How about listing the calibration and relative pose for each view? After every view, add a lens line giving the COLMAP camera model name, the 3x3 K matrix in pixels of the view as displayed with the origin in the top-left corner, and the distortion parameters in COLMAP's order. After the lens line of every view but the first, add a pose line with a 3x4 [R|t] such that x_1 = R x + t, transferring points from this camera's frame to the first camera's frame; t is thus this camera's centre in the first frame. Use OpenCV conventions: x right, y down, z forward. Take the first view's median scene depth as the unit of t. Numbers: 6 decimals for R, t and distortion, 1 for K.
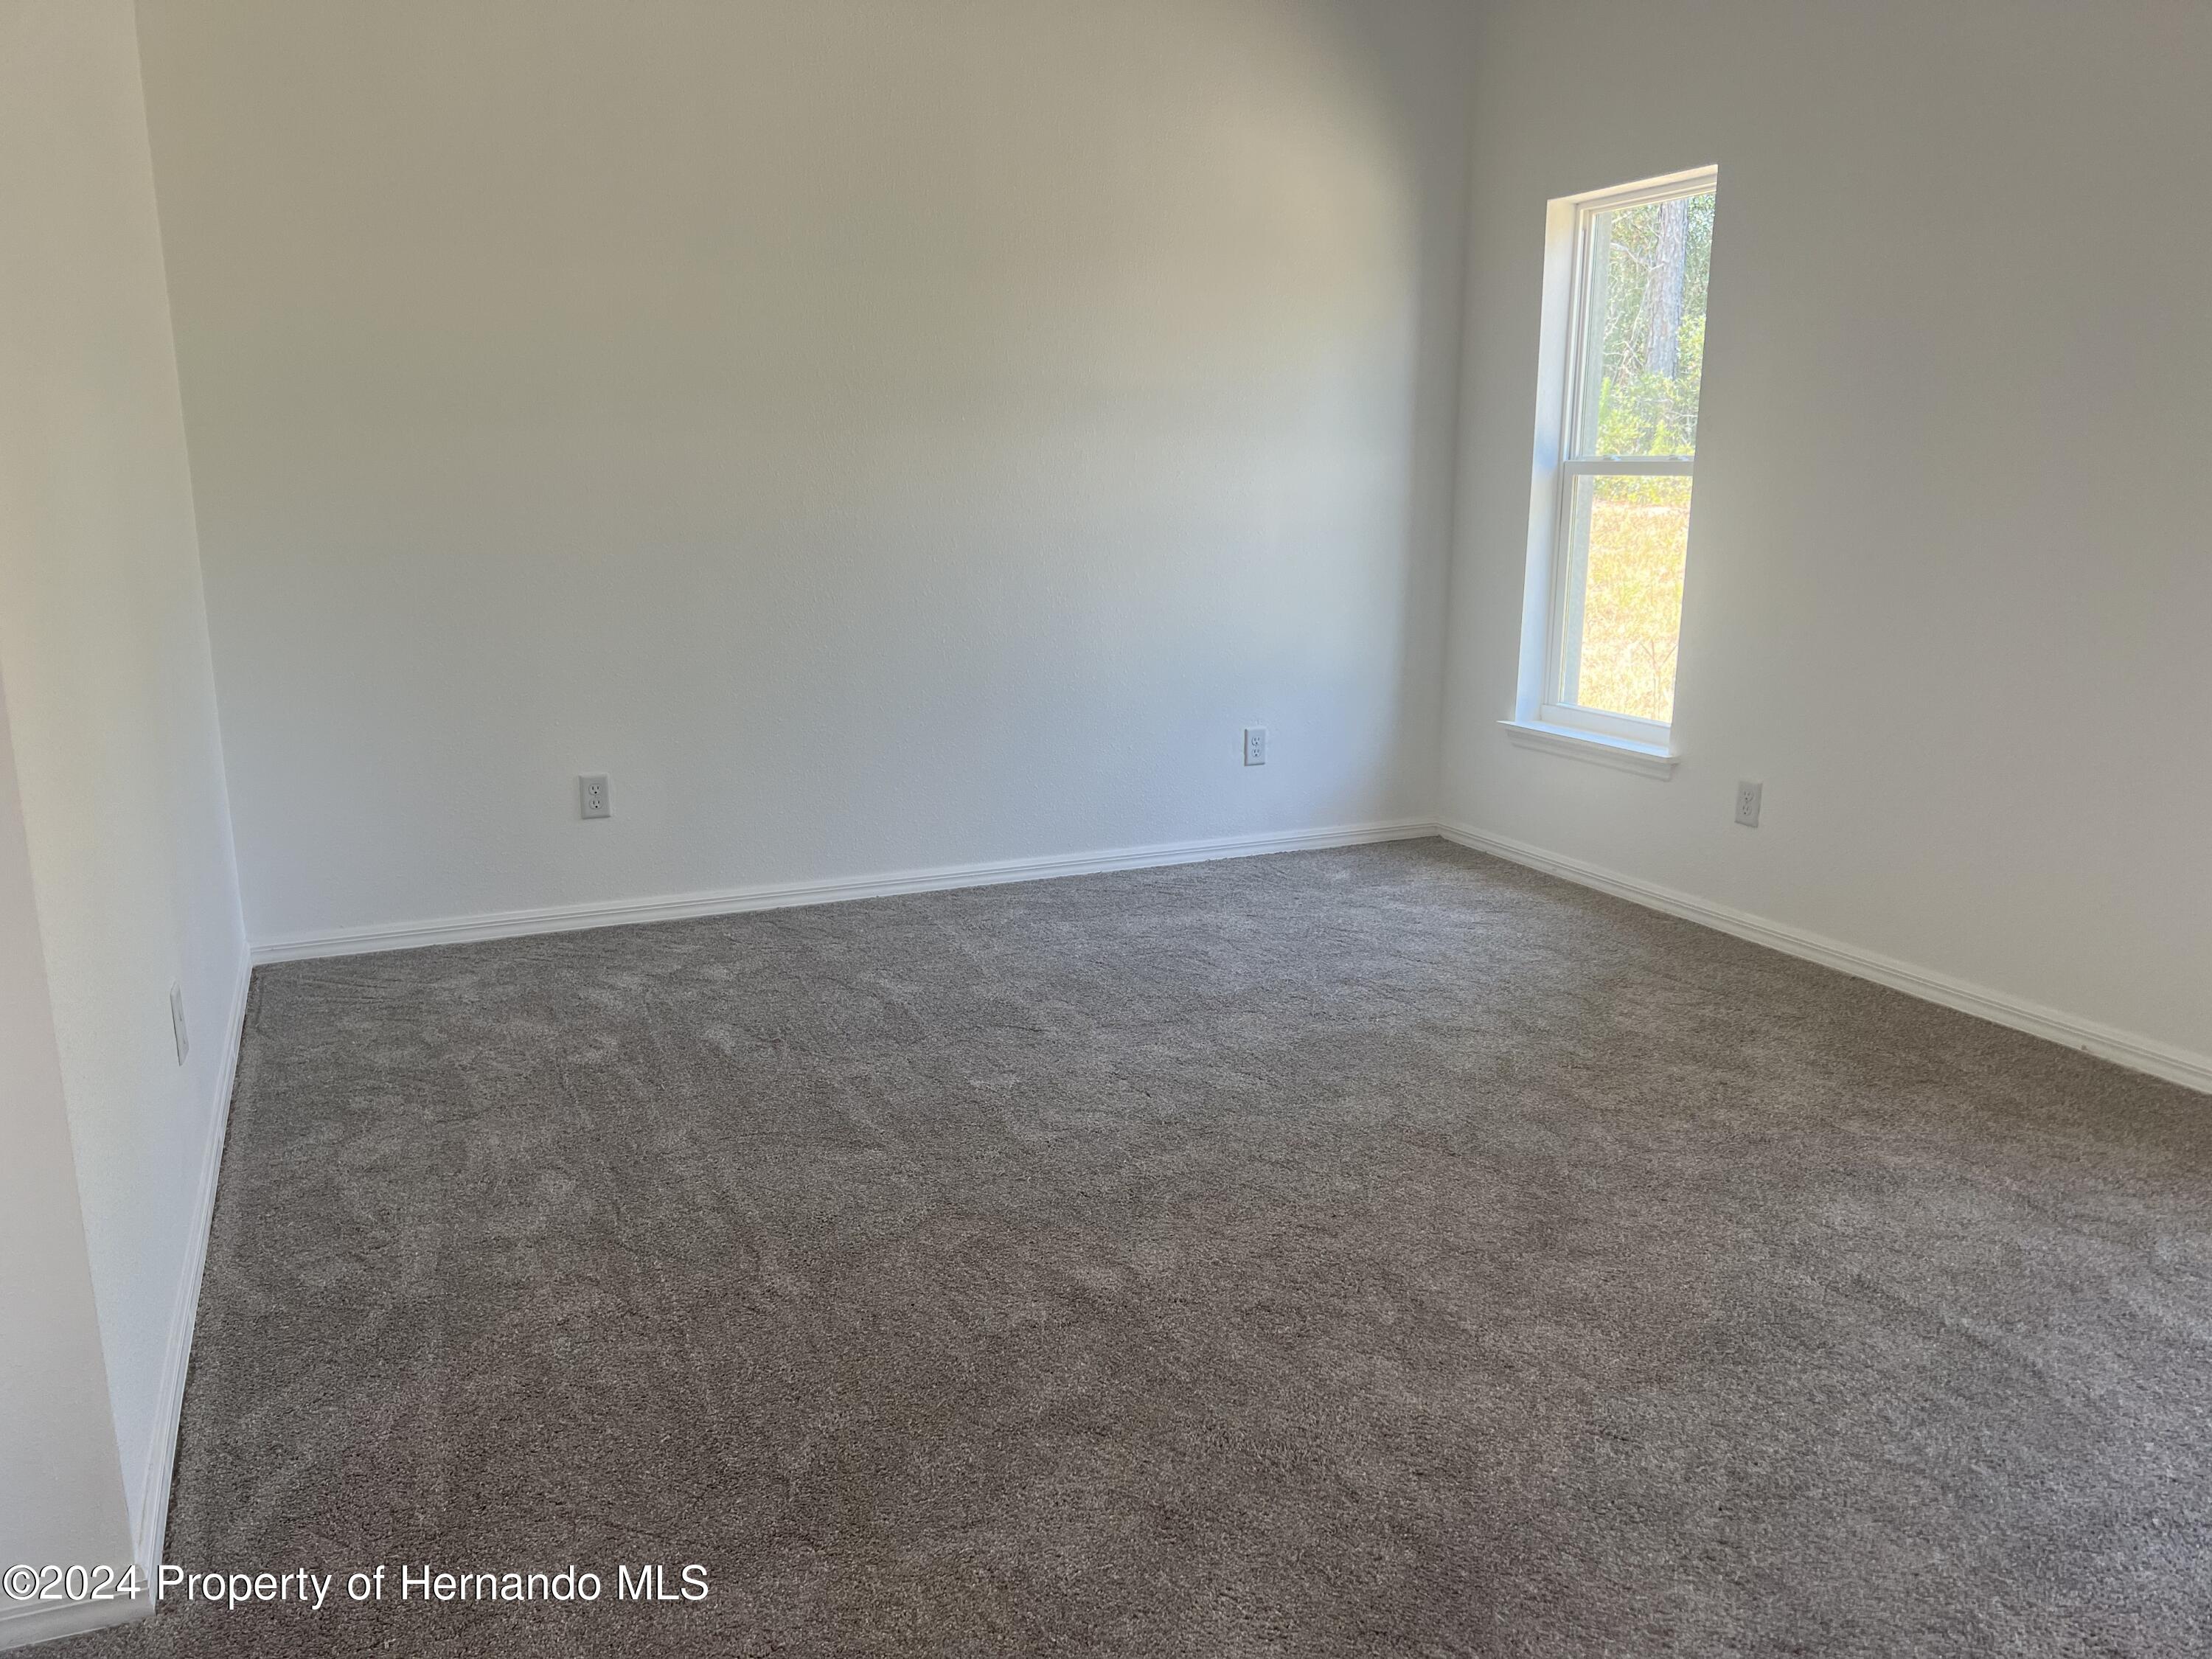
lens RADIAL K [[1656.5, 0, 1112.0], [0, 1656.5, 834.0], [0, 0, 1]] dist [0.120255, -0.240962]
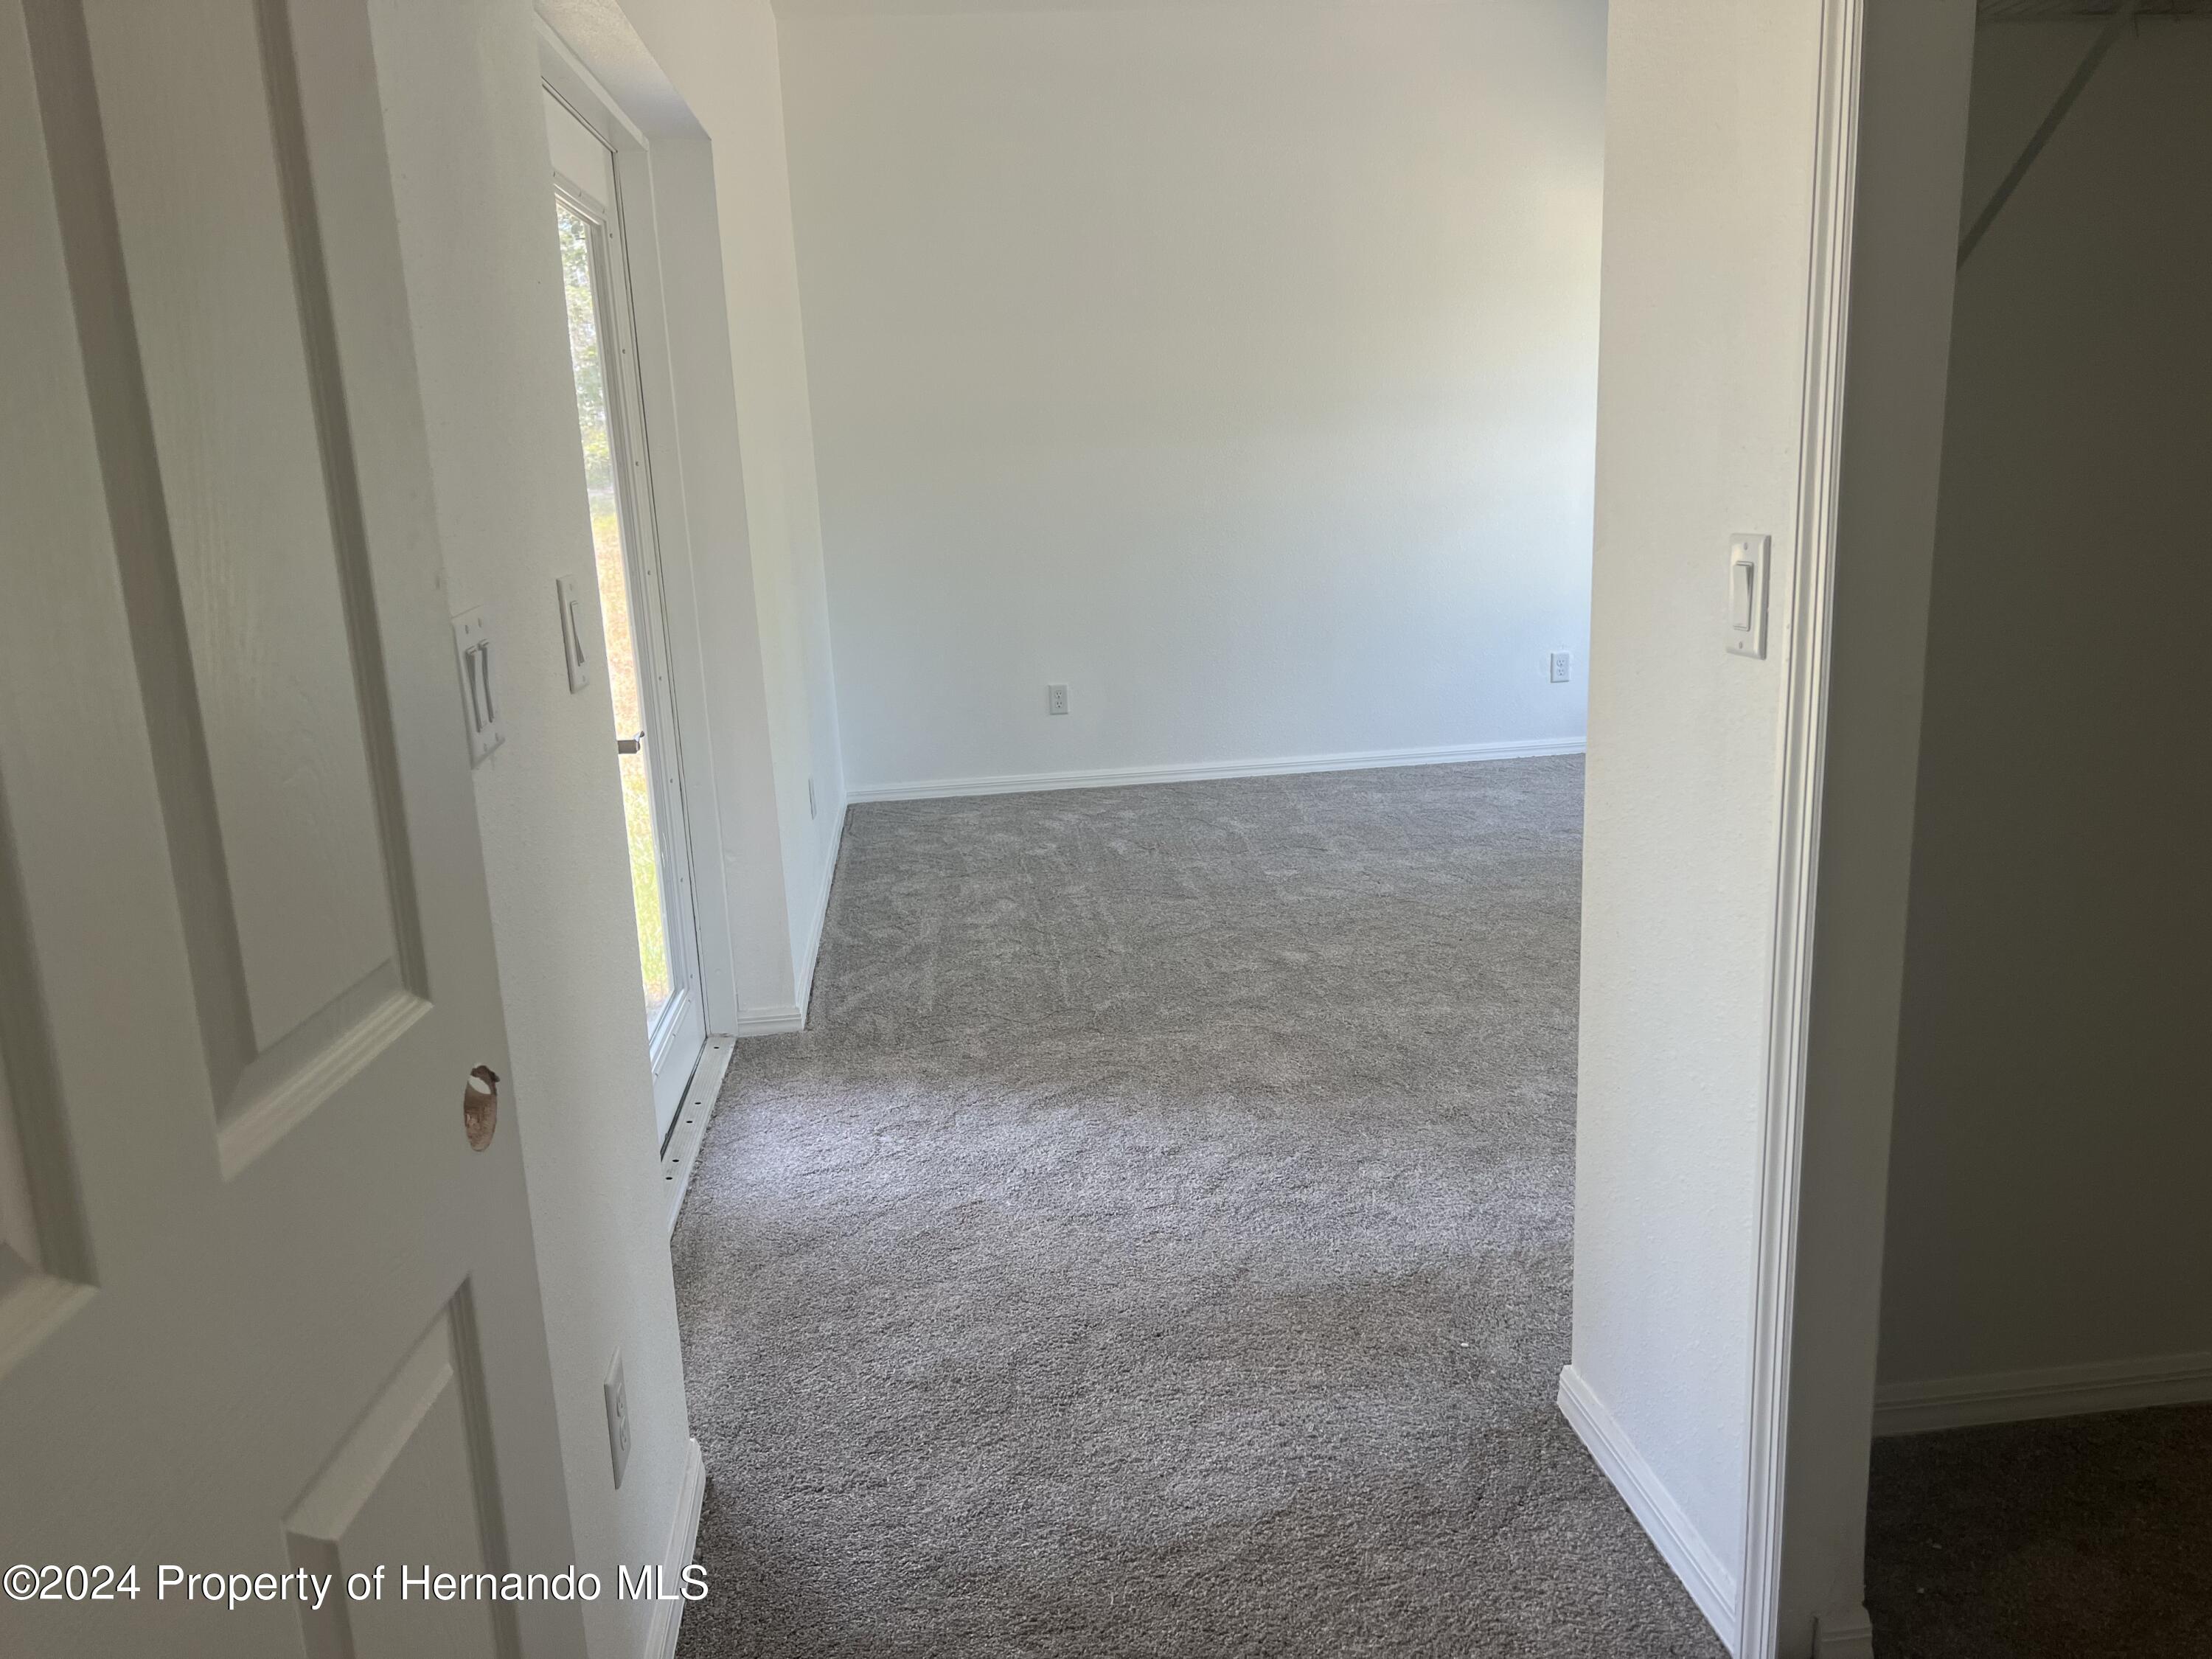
lens RADIAL K [[1659.4, 0, 1106.0], [0, 1659.4, 829.5], [0, 0, 1]] dist [0.255739, -0.188920]
pose [[0.949739, 0.029532, -0.311646, 0.231233], [-0.025124, 0.999520, 0.018151, 0.078853], [0.312033, -0.009409, 0.950025, -0.458764]]
